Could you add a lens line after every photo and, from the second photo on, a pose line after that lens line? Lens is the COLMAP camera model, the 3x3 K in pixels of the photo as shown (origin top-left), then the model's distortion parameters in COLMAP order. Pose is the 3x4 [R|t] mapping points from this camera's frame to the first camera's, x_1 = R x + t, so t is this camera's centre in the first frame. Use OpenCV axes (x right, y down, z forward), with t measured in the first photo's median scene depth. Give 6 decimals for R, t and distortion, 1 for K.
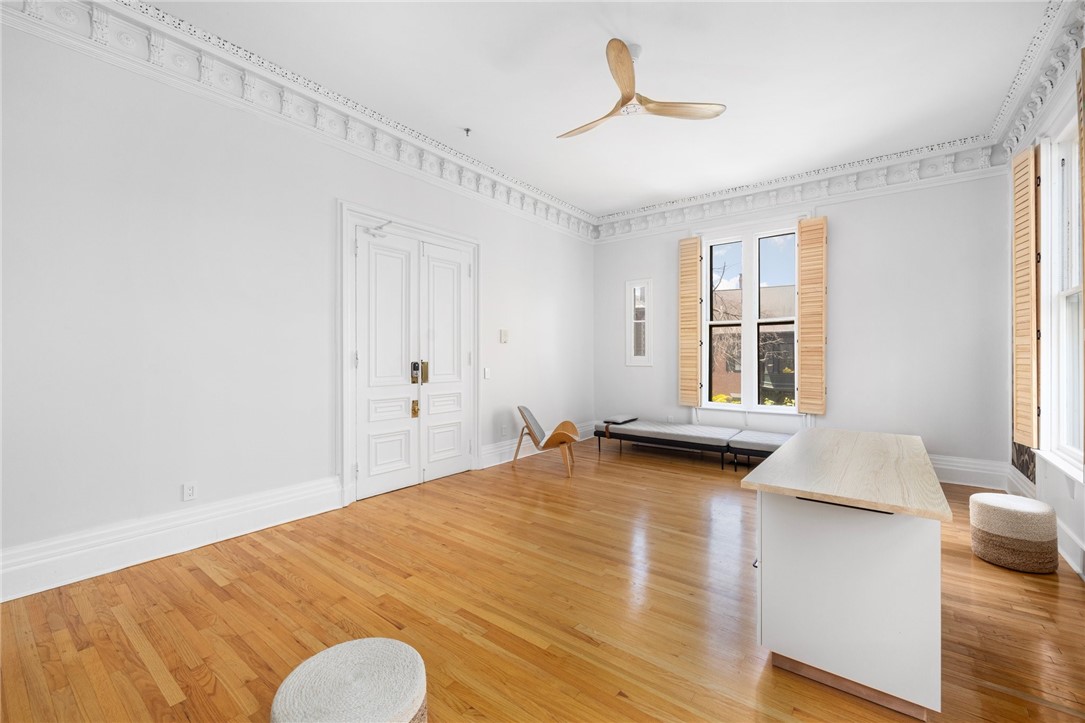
lens RADIAL K [[452.8, 0, 535.7], [0, 452.8, 358.2], [0, 0, 1]] dist [-0.002864, 0.000033]
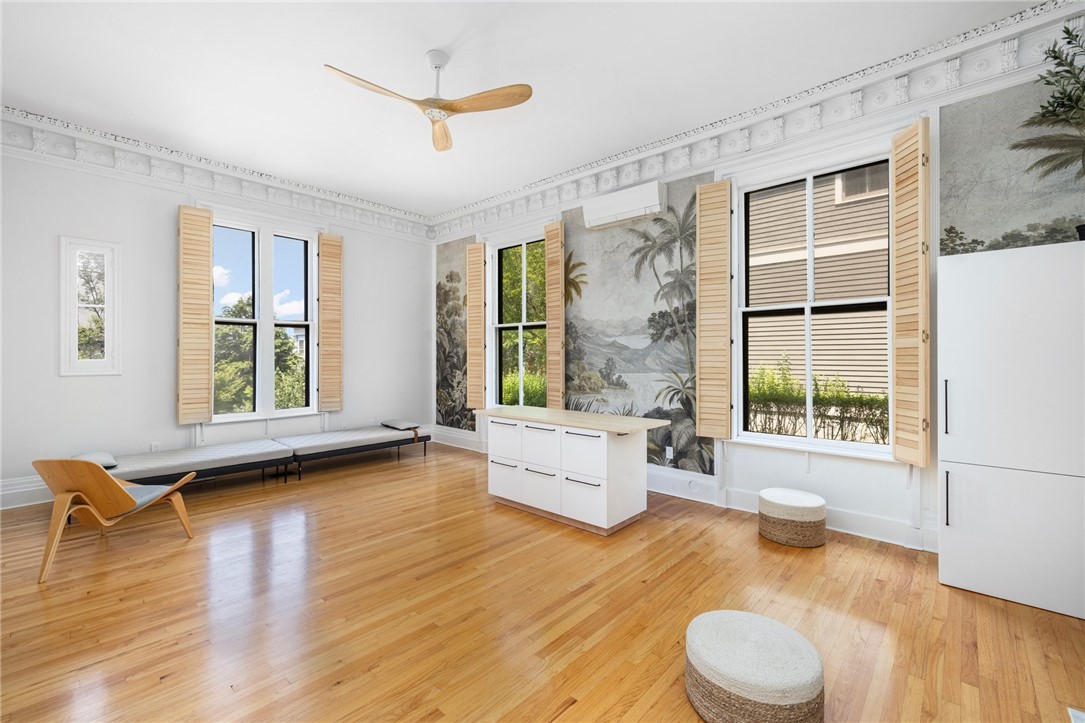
lens RADIAL K [[458.3, 0, 534.0], [0, 458.3, 357.6], [0, 0, 1]] dist [-0.001367, 0.000028]
pose [[0.085626, -0.002308, 0.996325, -0.464844], [0.006654, 0.999976, 0.001745, -0.006394], [-0.996305, 0.006480, 0.085640, 0.415427]]
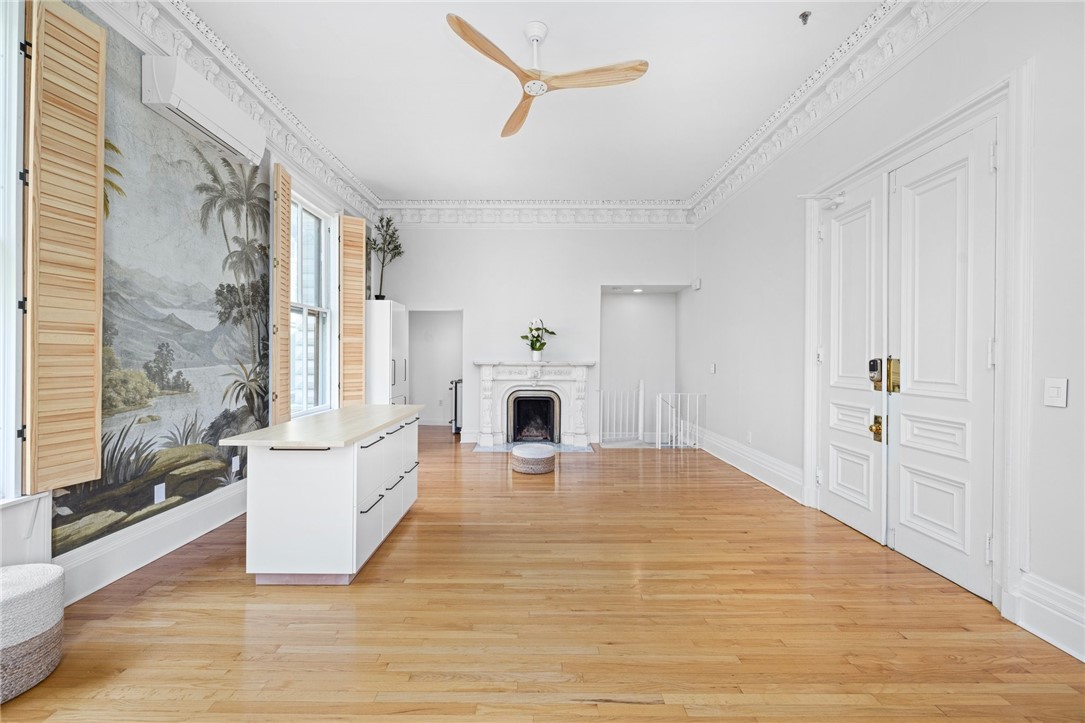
lens RADIAL K [[452.8, 0, 535.7], [0, 452.8, 358.2], [0, 0, 1]] dist [-0.002864, 0.000033]
pose [[-0.787341, -0.002981, -0.616511, 0.474343], [-0.010632, 0.999905, 0.008744, 0.005938], [0.616426, 0.013439, -0.787298, 1.044222]]
